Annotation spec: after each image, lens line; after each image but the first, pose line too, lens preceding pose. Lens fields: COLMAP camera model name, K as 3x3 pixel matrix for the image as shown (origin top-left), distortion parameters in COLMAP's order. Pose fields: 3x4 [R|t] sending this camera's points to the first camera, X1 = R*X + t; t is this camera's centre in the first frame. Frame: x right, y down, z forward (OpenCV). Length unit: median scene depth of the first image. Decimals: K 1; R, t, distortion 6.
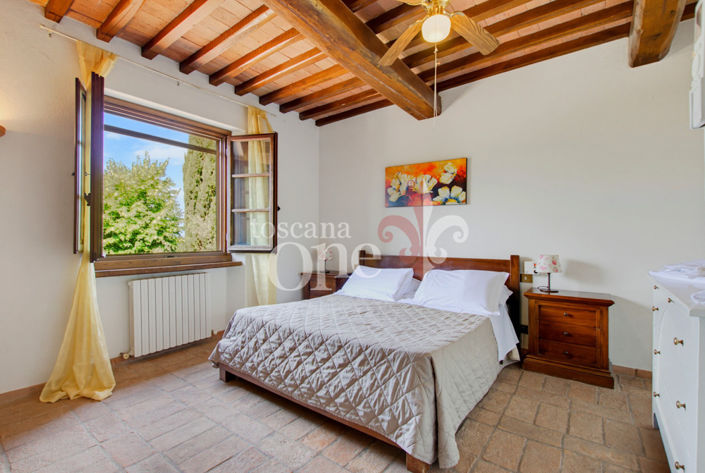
lens RADIAL K [[322.1, 0, 350.1], [0, 322.1, 237.7], [0, 0, 1]] dist [-0.003772, -0.000062]
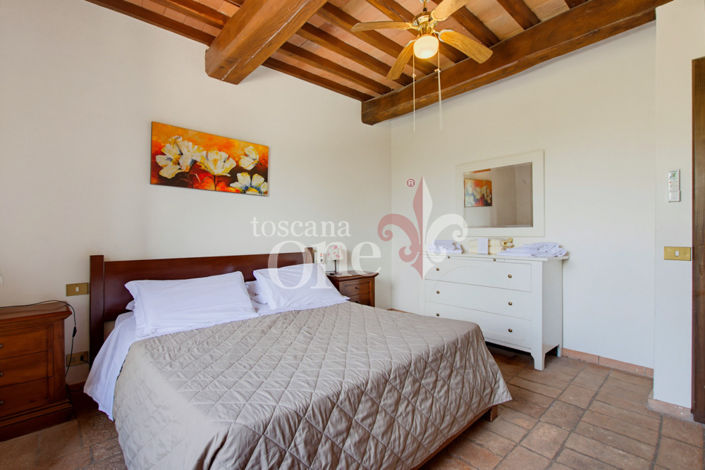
lens RADIAL K [[322.1, 0, 350.3], [0, 322.1, 228.8], [0, 0, 1]] dist [-0.003772, -0.000062]
pose [[0.177315, 0.003330, 0.984149, -0.479384], [0.002901, 0.999988, -0.003906, -0.003906], [-0.984150, 0.003547, 0.177303, 0.551318]]
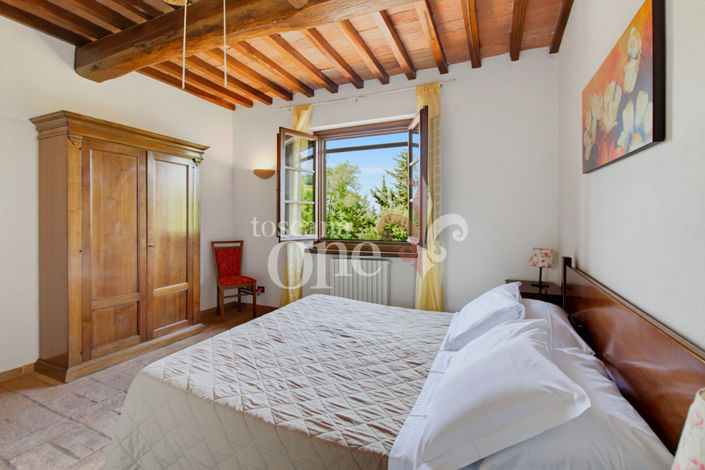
lens RADIAL K [[322.1, 0, 347.8], [0, 322.1, 221.5], [0, 0, 1]] dist [-0.003772, -0.000062]
pose [[0.230563, 0.008325, -0.973022, 0.545265], [-0.005558, 0.999958, 0.007239, -0.026646], [0.973042, 0.003739, 0.230600, 0.594113]]
